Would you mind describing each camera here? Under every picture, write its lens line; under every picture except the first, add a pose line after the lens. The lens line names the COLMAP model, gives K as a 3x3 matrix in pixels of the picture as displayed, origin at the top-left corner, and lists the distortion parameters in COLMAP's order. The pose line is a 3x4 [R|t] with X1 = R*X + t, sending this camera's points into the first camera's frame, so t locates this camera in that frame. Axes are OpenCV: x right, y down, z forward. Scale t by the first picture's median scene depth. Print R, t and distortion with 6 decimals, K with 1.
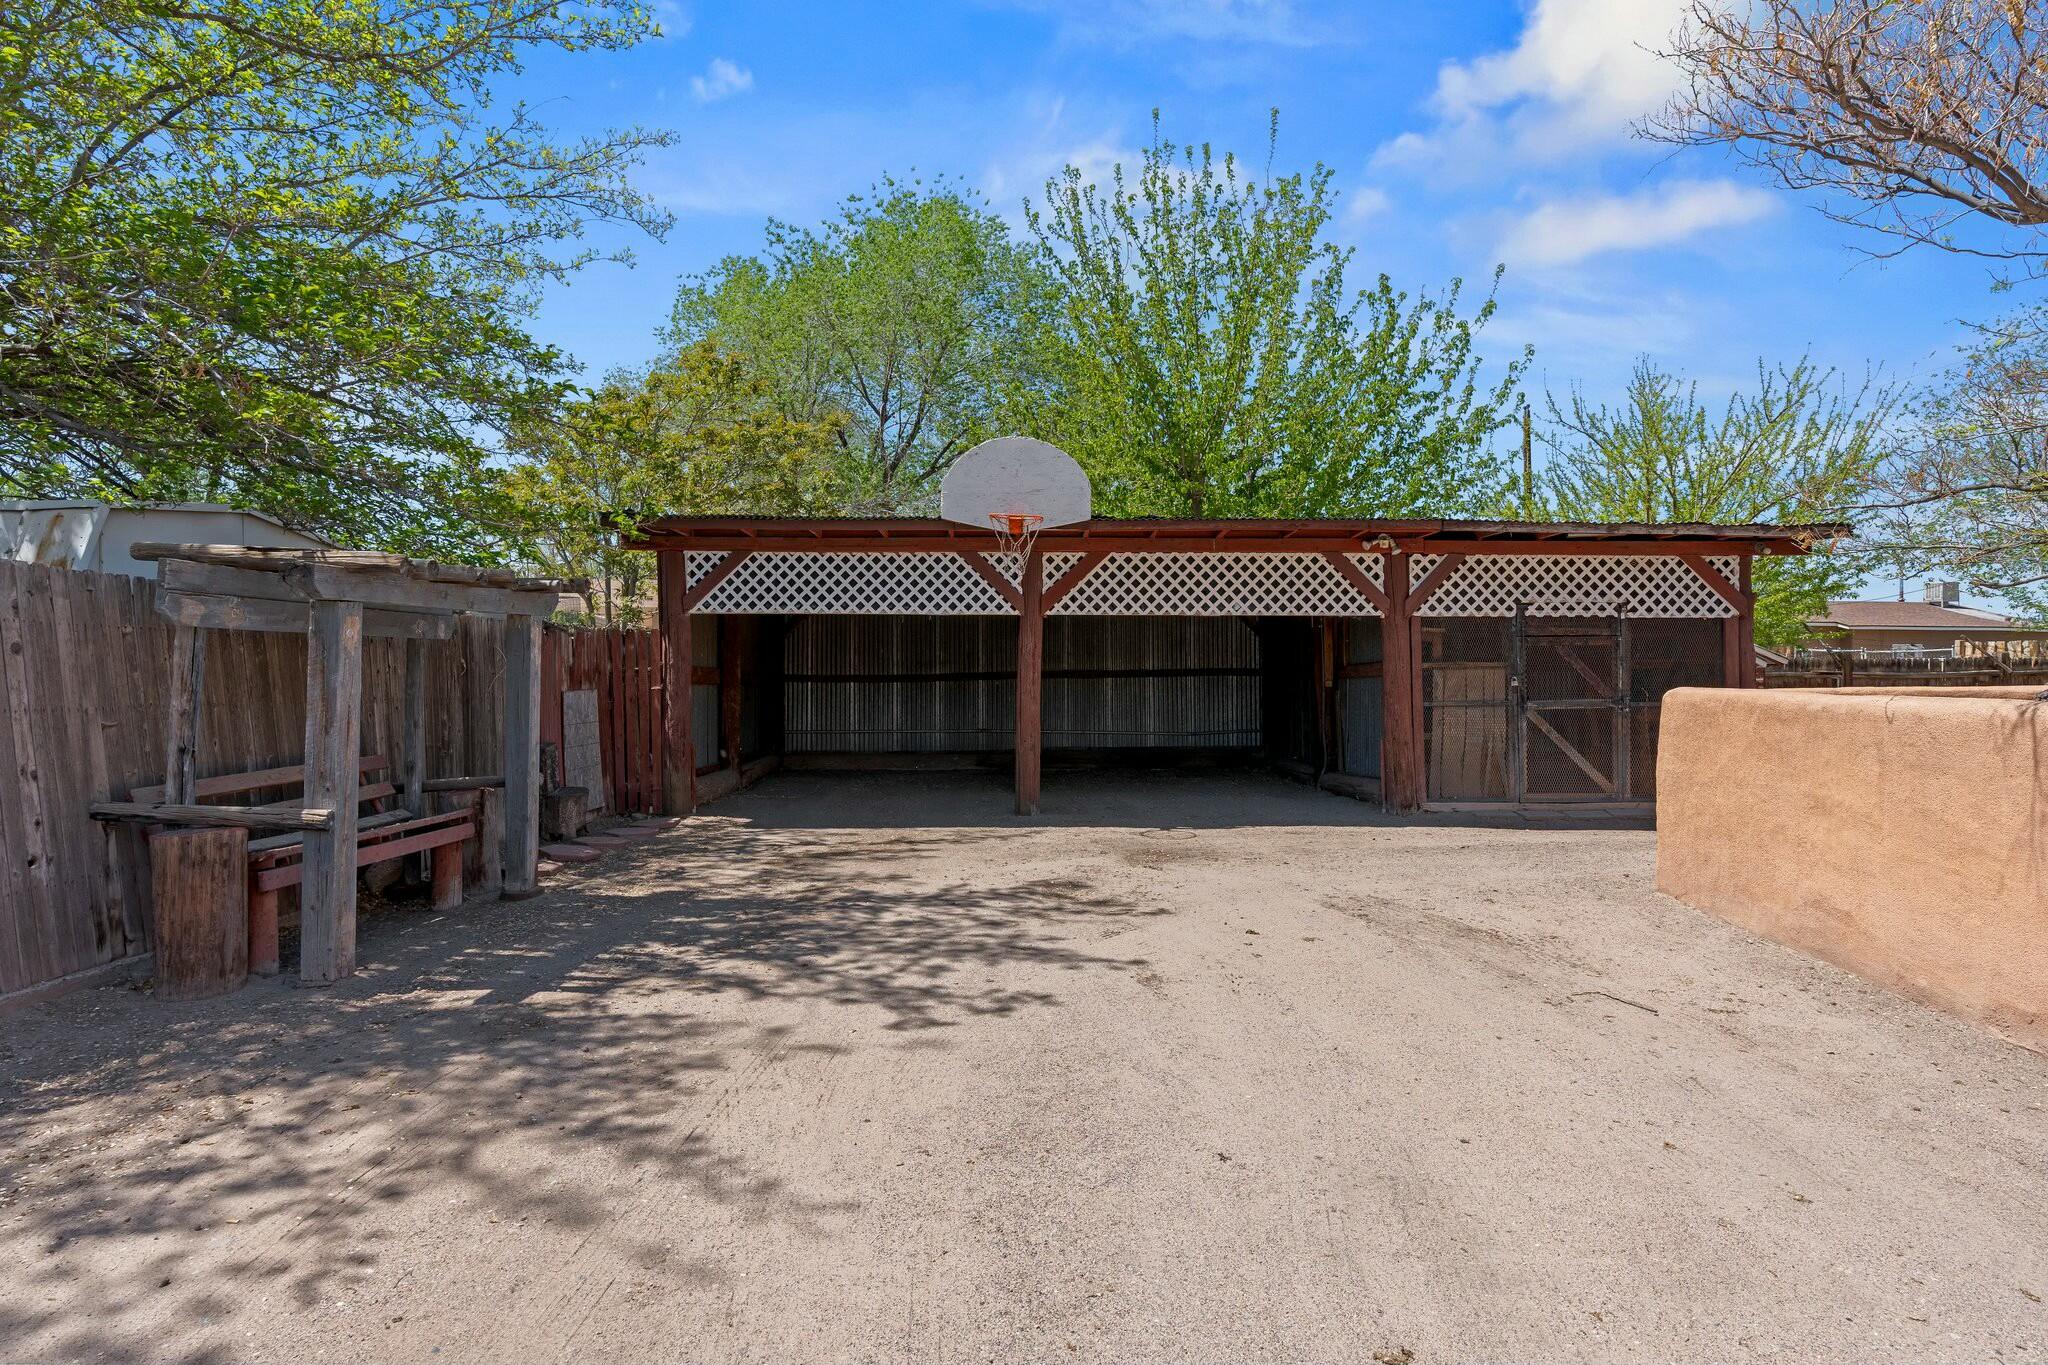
lens RADIAL K [[1125.8, 0, 1022.1], [0, 1125.8, 662.1], [0, 0, 1]] dist [0.004435, 0.002202]
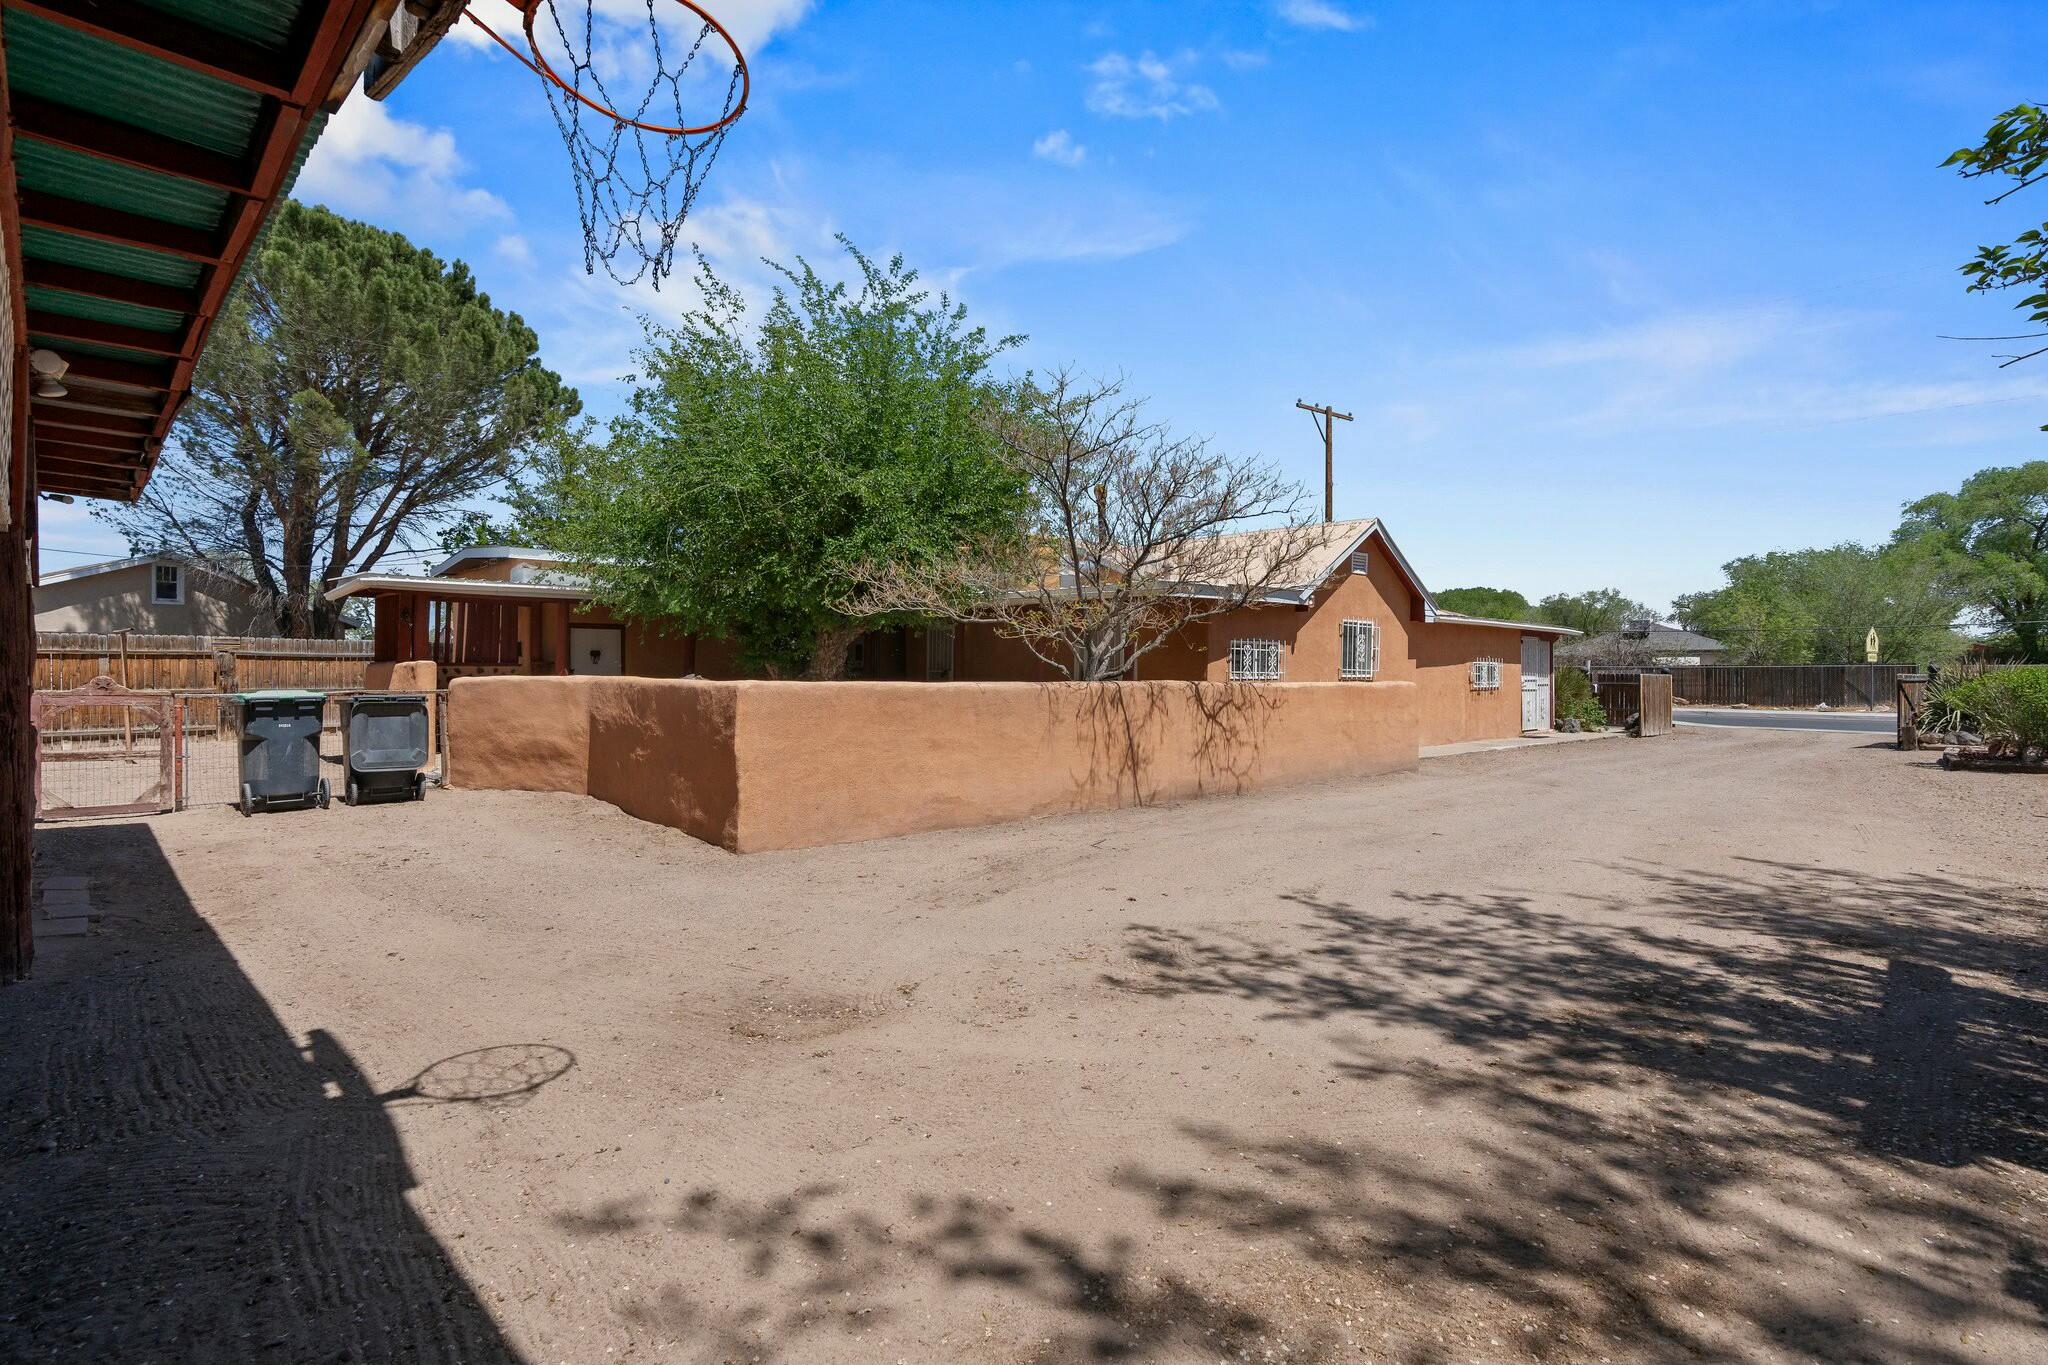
lens RADIAL K [[925.3, 0, 983.3], [0, 925.3, 679.1], [0, 0, 1]] dist [-0.001806, -0.000226]
pose [[-0.712968, -0.005788, 0.701173, -0.194352], [-0.012467, 0.999913, -0.004422, 0.013844], [-0.701086, -0.011894, -0.712978, 1.000850]]
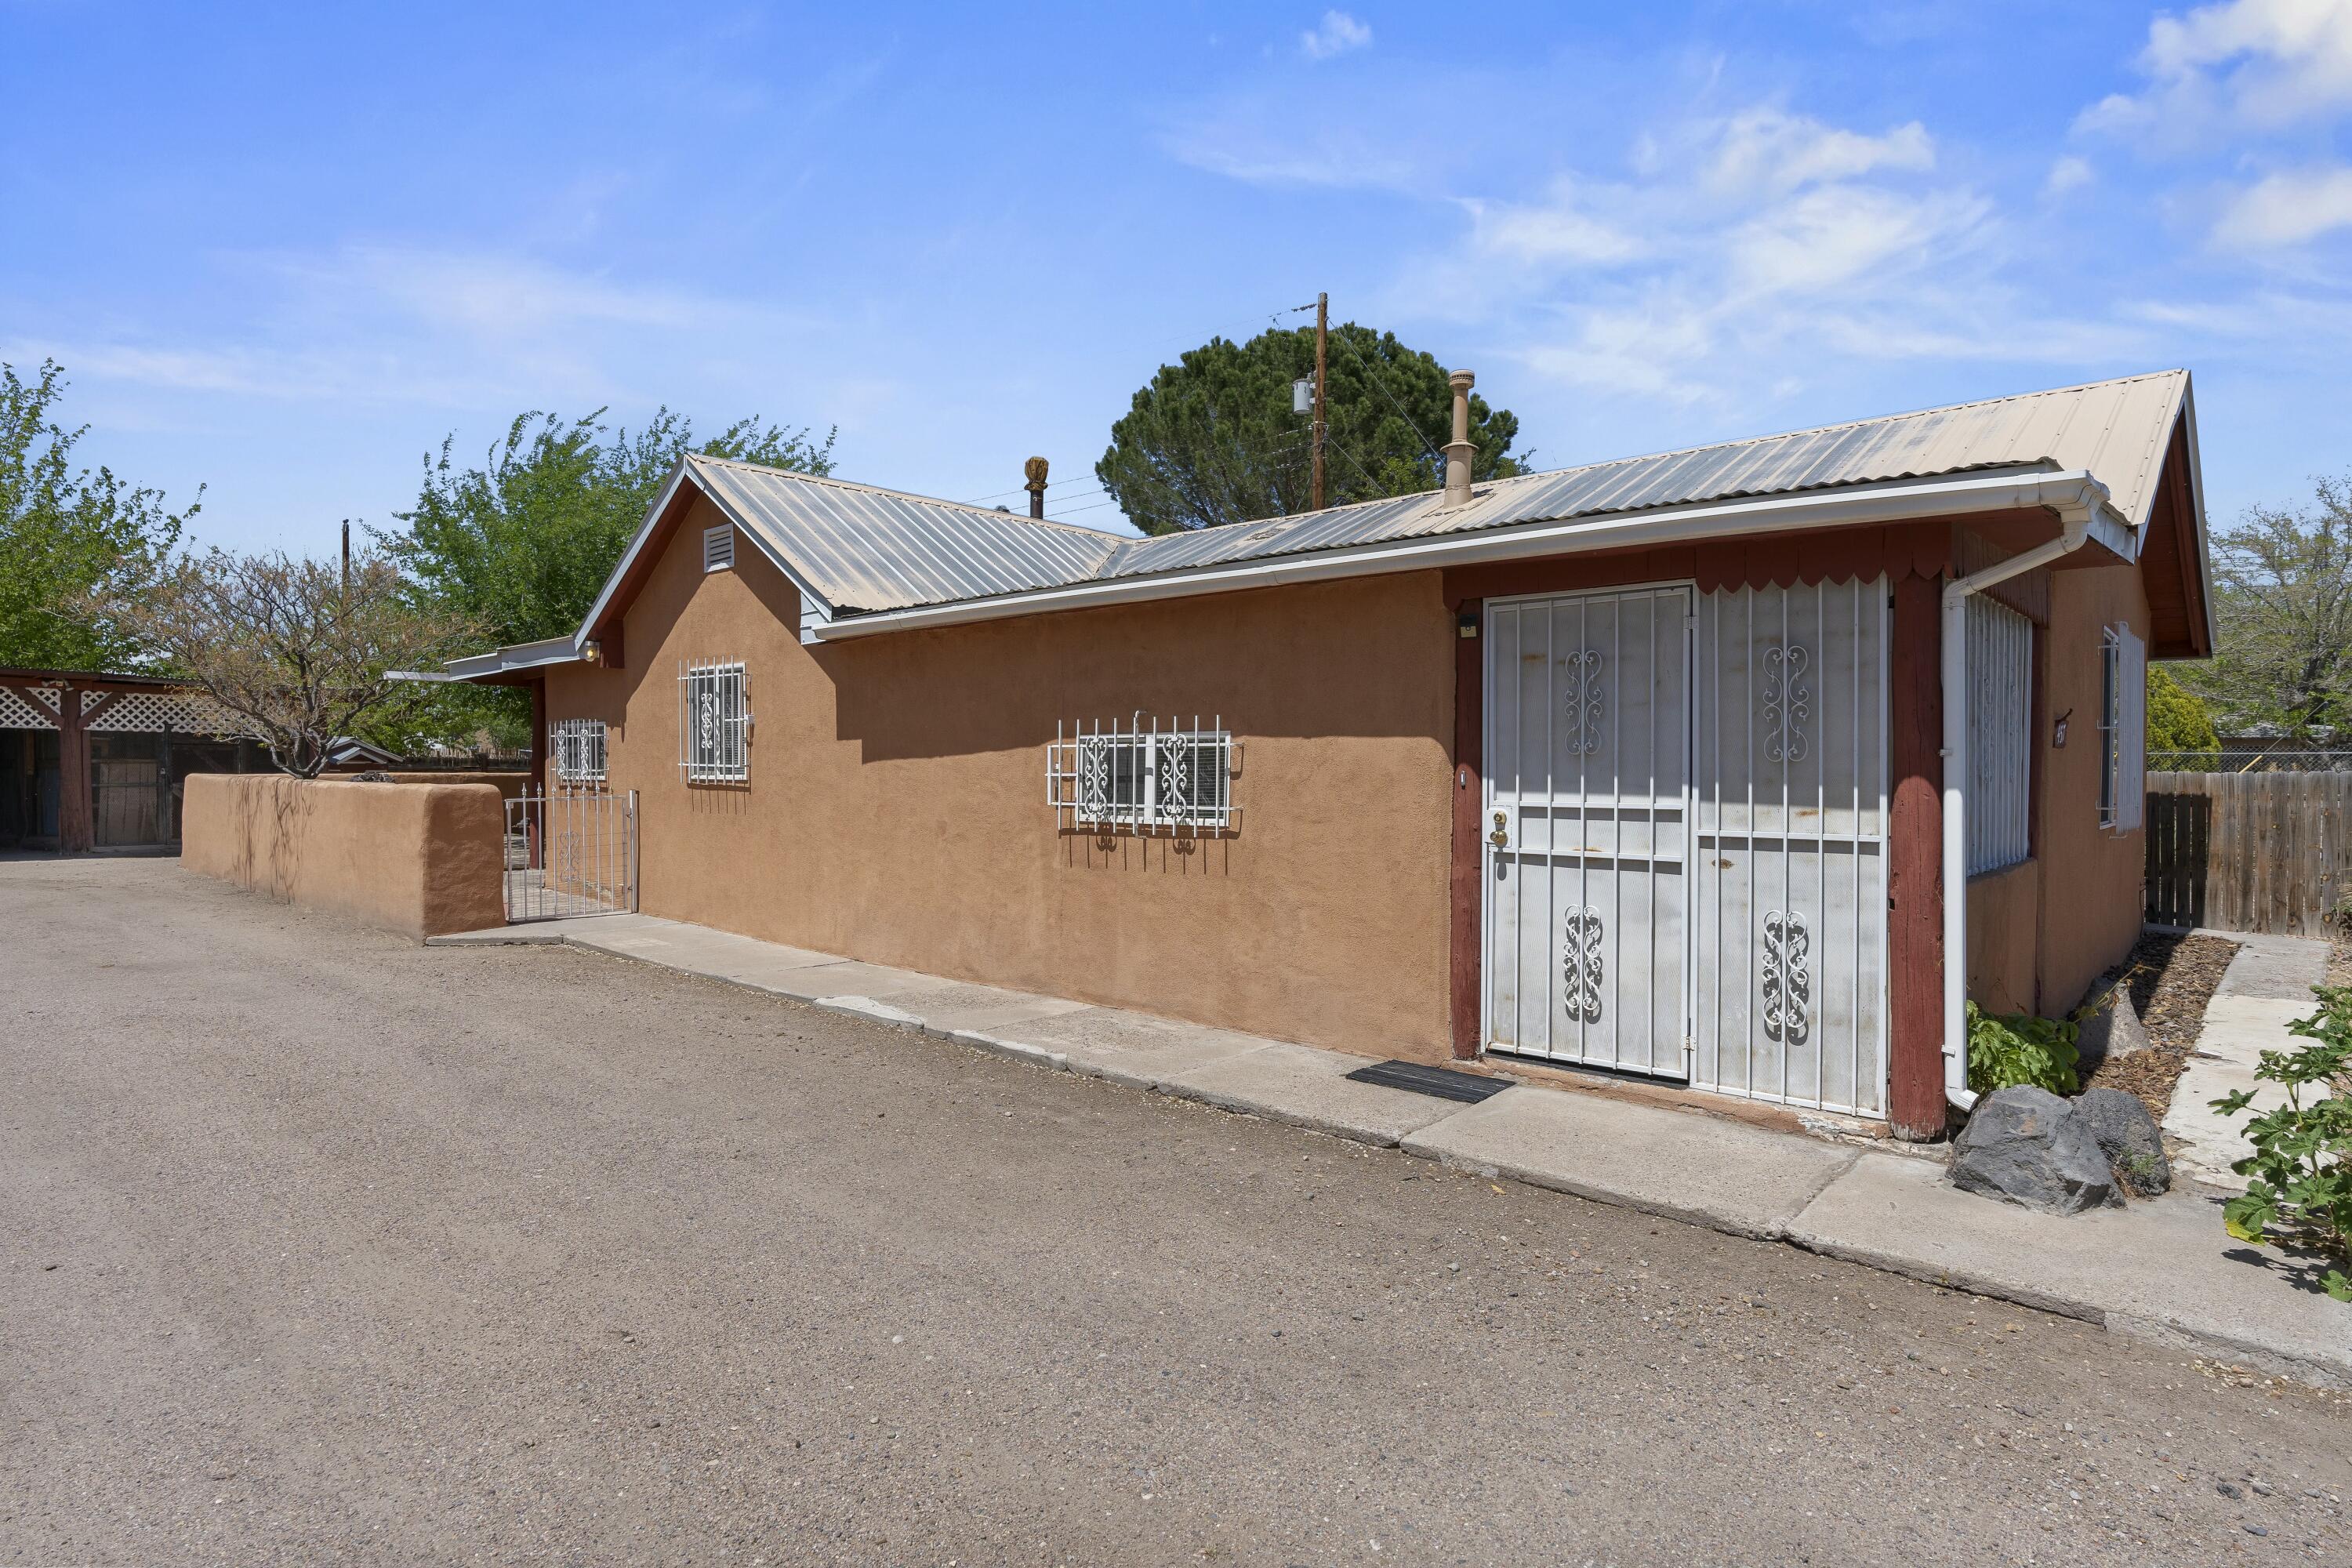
lens RADIAL K [[1292.9, 0, 1173.8], [0, 1292.9, 760.6], [0, 0, 1]] dist [0.004435, 0.002202]
pose [[0.616681, 0.010457, 0.787144, -0.147883], [-0.015162, 0.999884, -0.001405, -0.018227], [-0.787067, -0.011068, 0.616768, -1.352201]]
